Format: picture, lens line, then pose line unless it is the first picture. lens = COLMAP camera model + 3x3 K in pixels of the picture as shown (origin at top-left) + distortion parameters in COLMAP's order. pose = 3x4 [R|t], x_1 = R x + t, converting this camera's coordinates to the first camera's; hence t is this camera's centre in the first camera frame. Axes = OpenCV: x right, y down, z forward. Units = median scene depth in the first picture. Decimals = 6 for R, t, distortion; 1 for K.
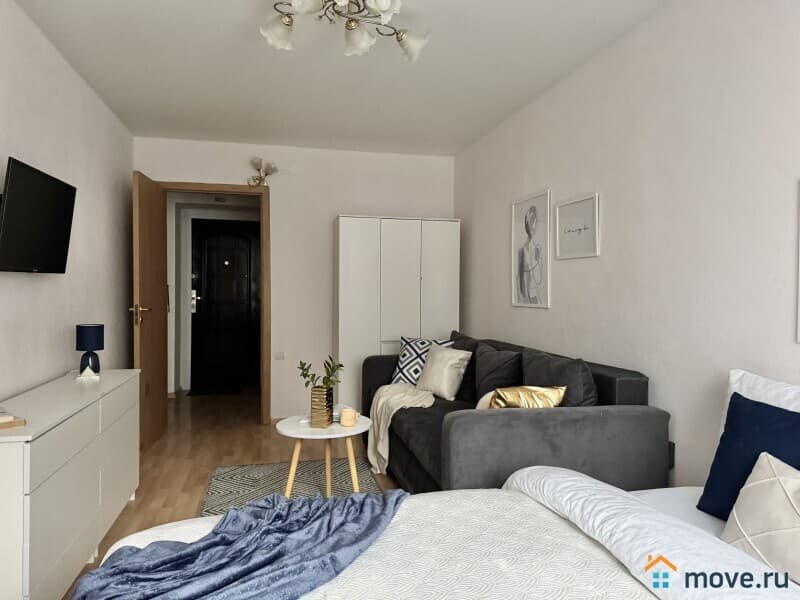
lens RADIAL K [[559.3, 0, 400.0], [0, 559.3, 300.0], [0, 0, 1]] dist [0.112112, -0.178980]
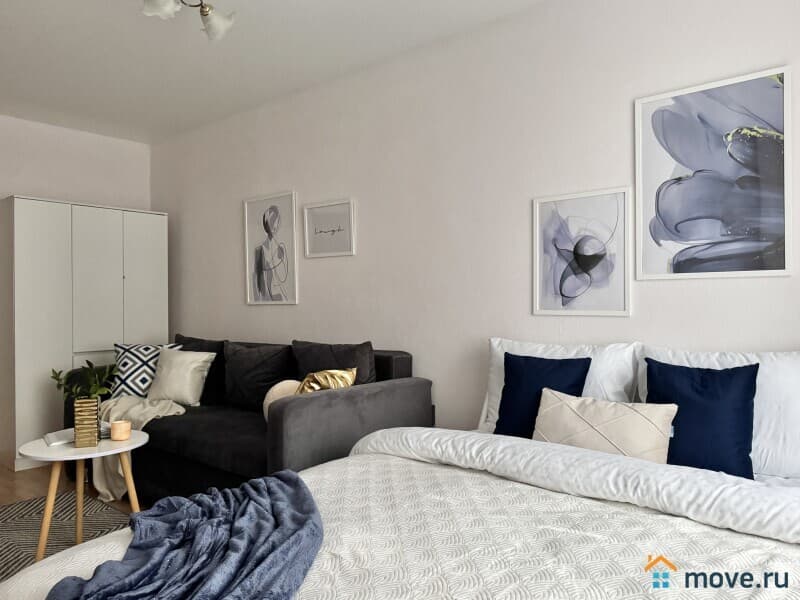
lens RADIAL K [[571.1, 0, 397.5], [0, 571.1, 306.2], [0, 0, 1]] dist [0.099646, -0.196409]
pose [[0.795123, -0.016737, 0.606217, -0.219517], [0.025365, 0.999662, -0.005669, 0.027481], [-0.605918, 0.019884, 0.795279, 0.033806]]
